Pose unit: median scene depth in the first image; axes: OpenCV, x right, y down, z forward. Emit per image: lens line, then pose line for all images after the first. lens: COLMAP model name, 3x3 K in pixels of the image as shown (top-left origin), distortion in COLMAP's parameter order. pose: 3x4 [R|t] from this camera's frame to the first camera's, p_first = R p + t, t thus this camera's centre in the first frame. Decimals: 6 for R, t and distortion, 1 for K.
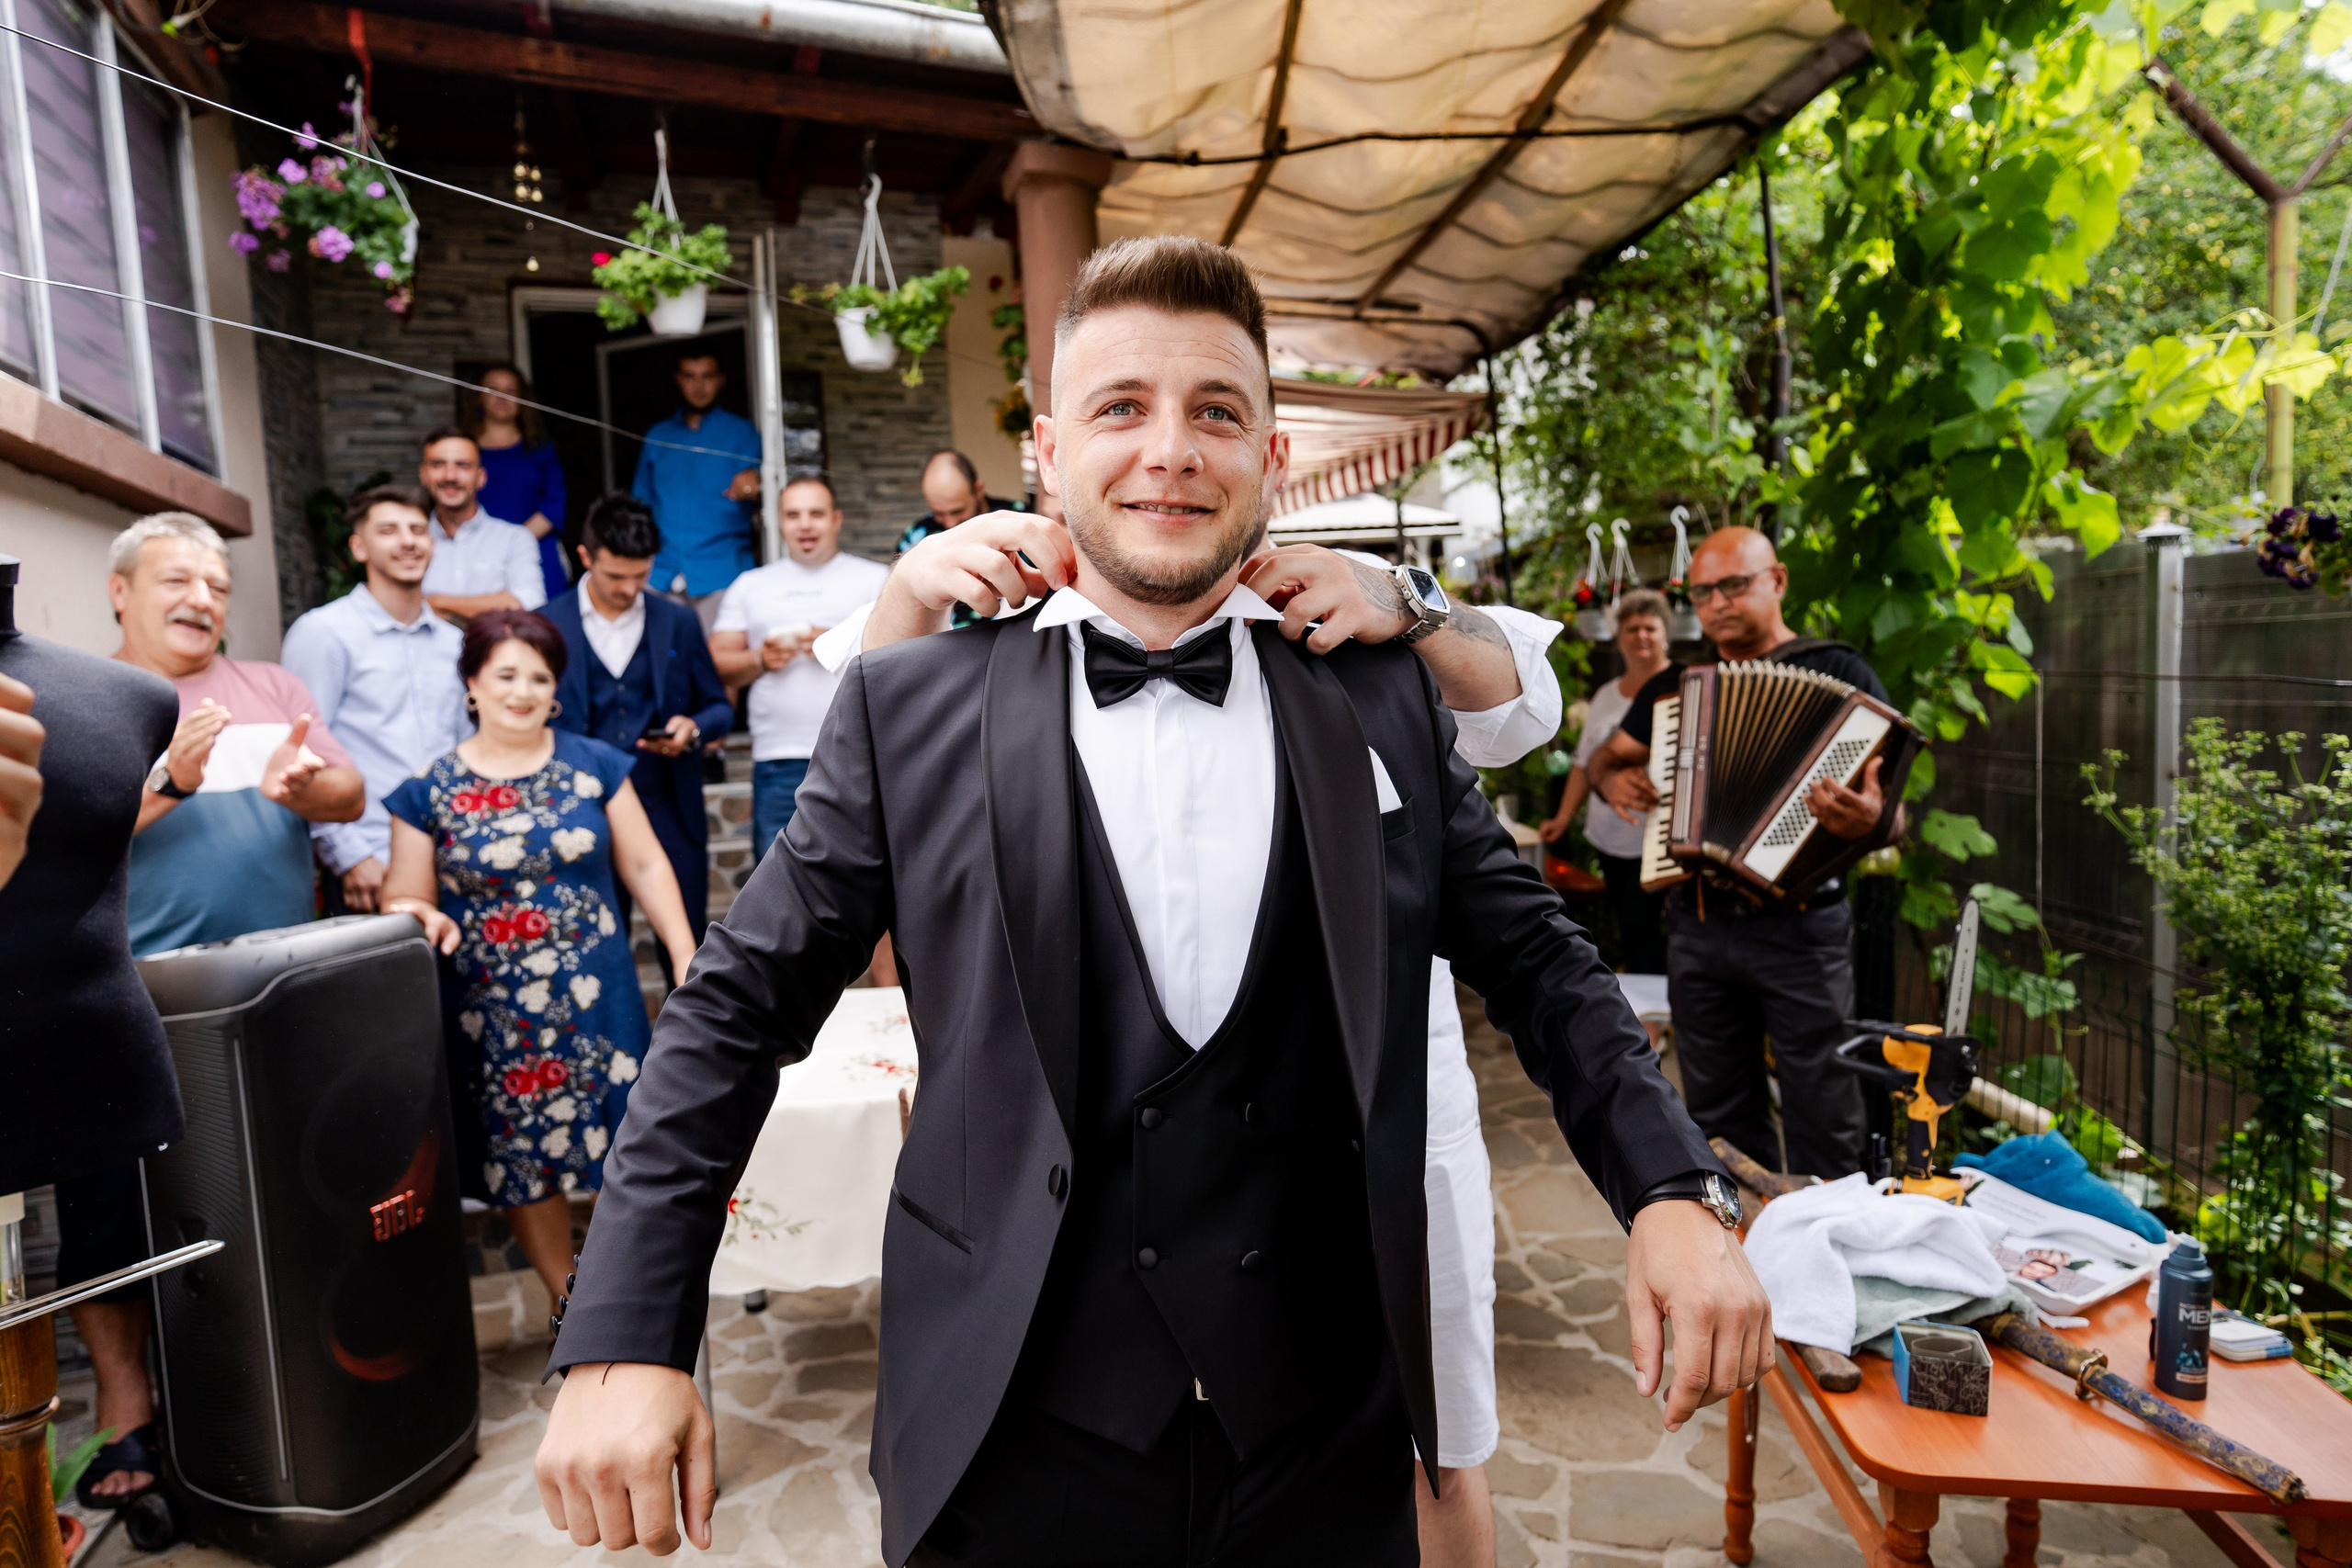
lens RADIAL K [[1407.6, 0, 1176.0], [0, 1407.6, 784.0], [0, 0, 1]] dist [-0.045569, 0.042374]
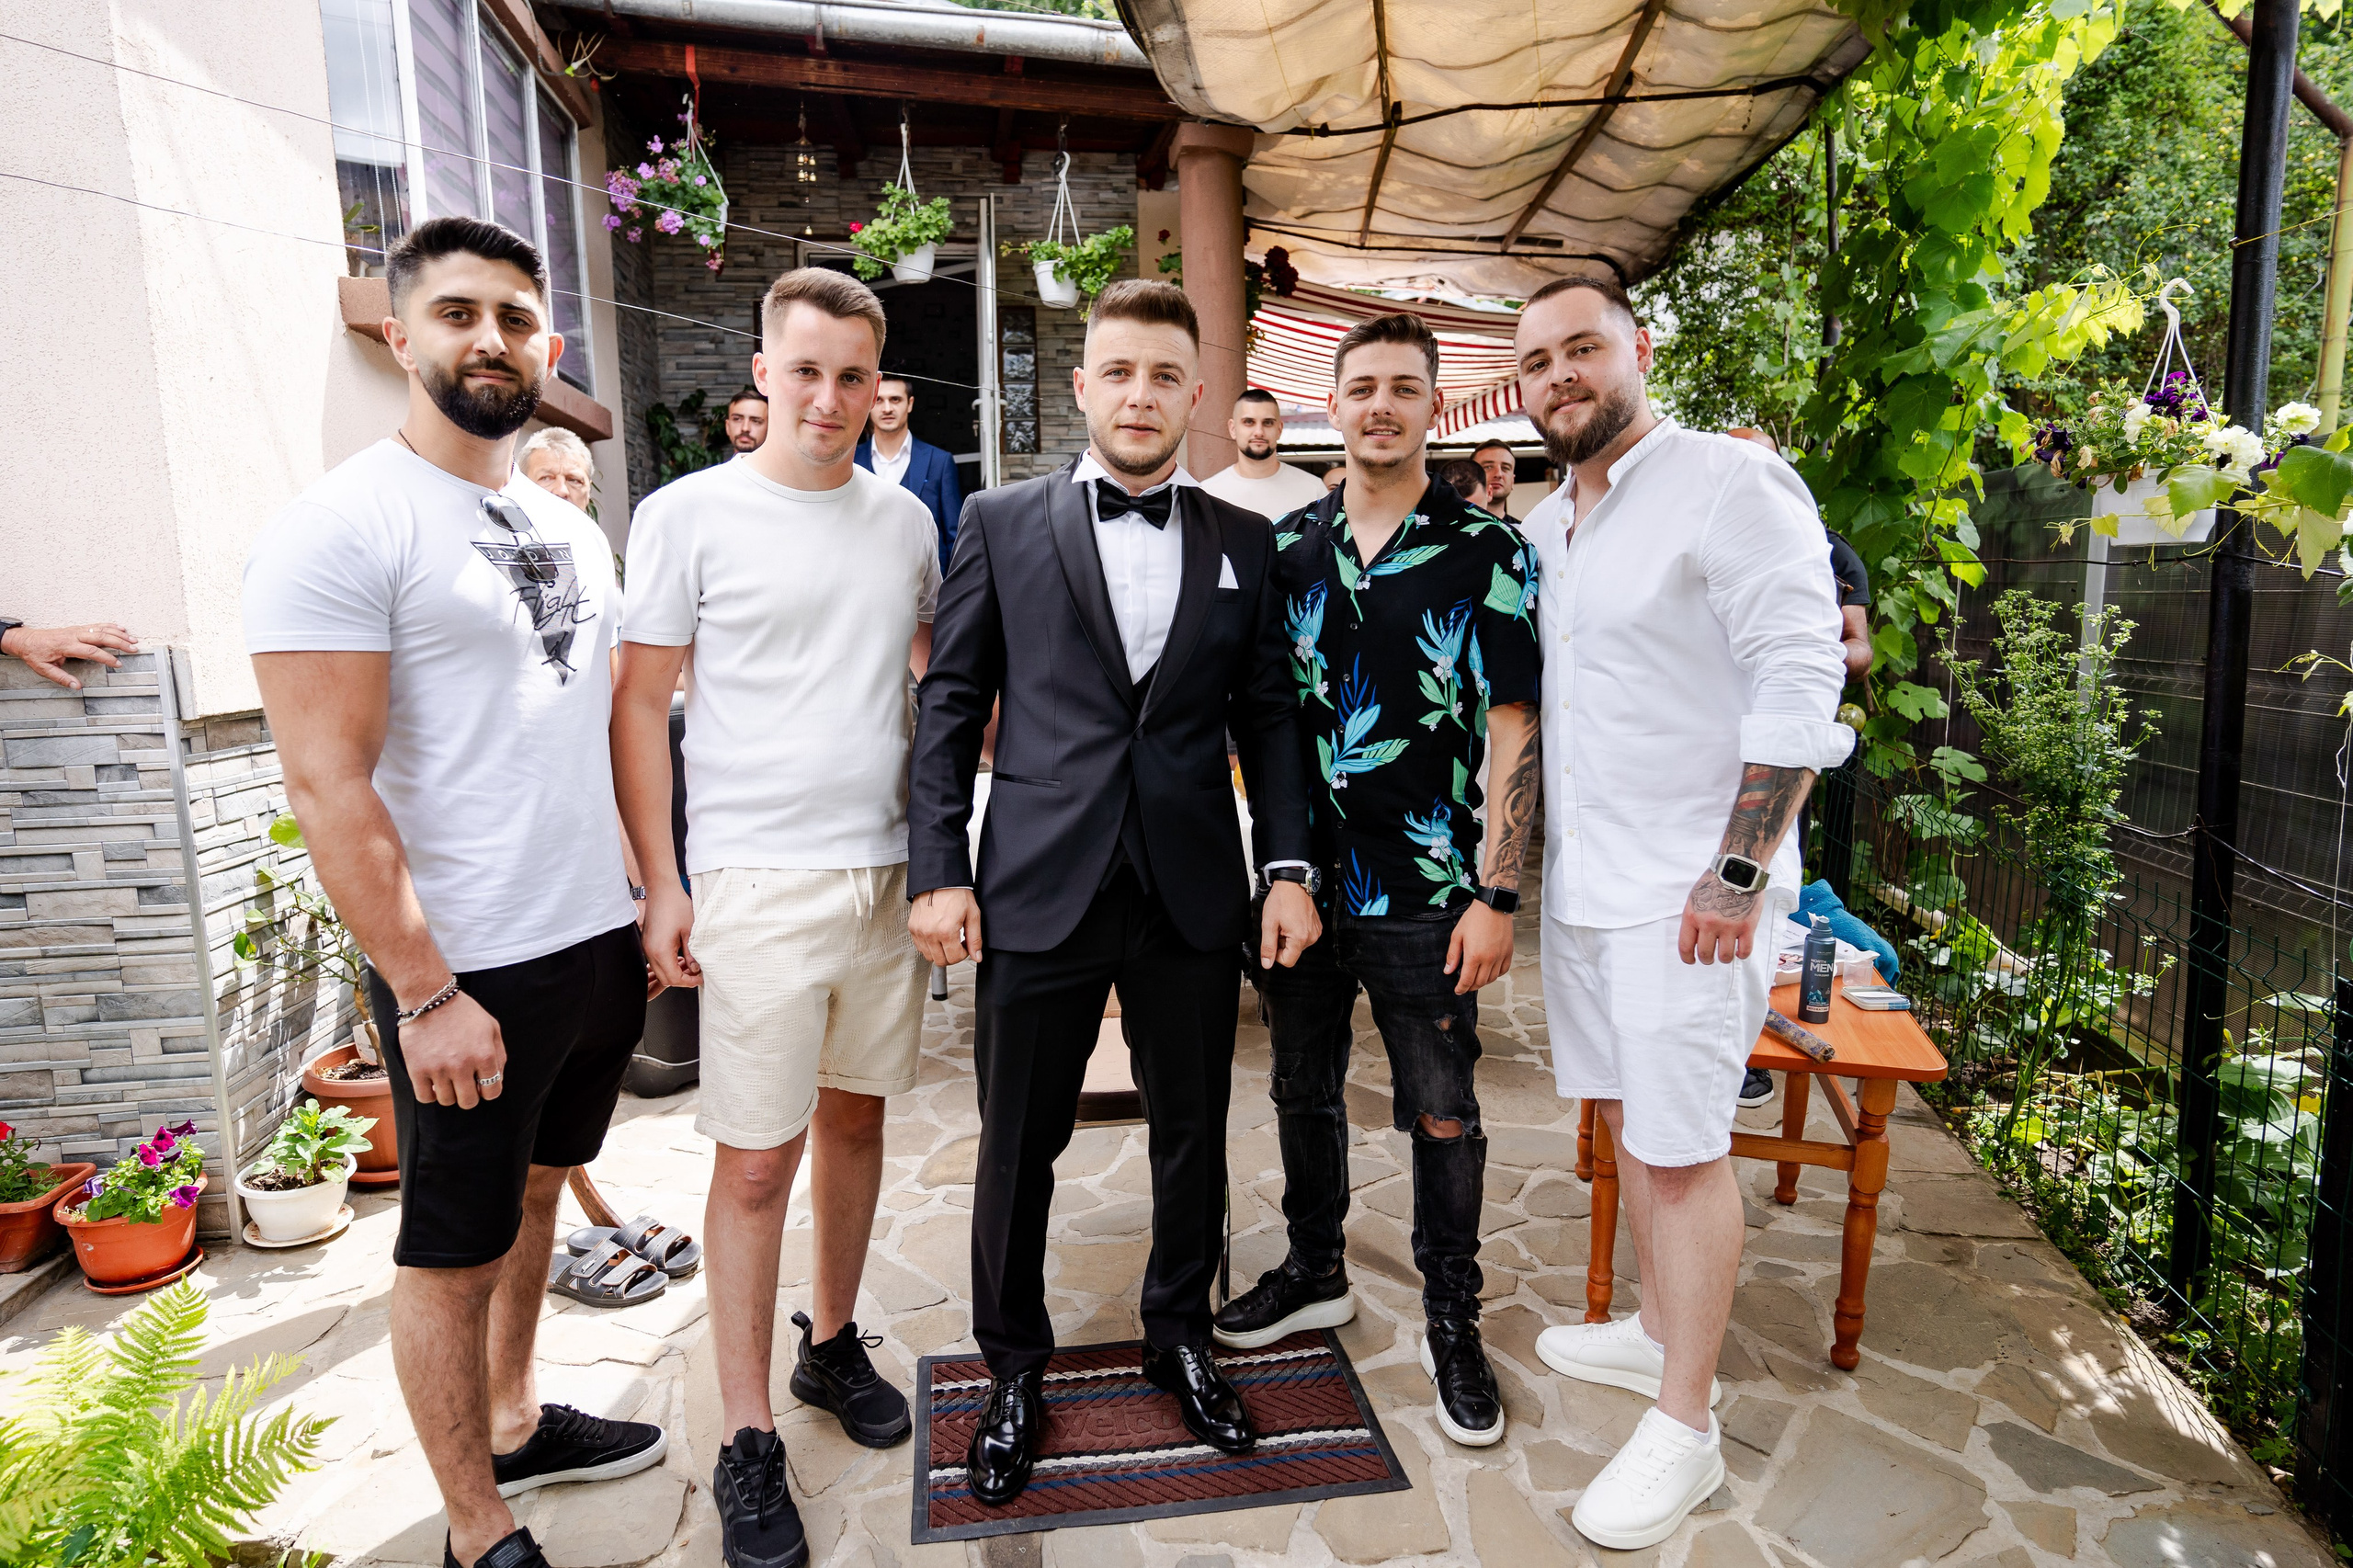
lens RADIAL K [[1331.3, 0, 1176.5], [0, 1331.3, 784.0], [0, 0, 1]] dist [-0.067880, 0.047534]
pose [[0.985298, 0.049763, -0.163439, 0.109886], [-0.038015, 0.996516, 0.074239, 0.043688], [0.166564, -0.066935, 0.983756, -0.199269]]
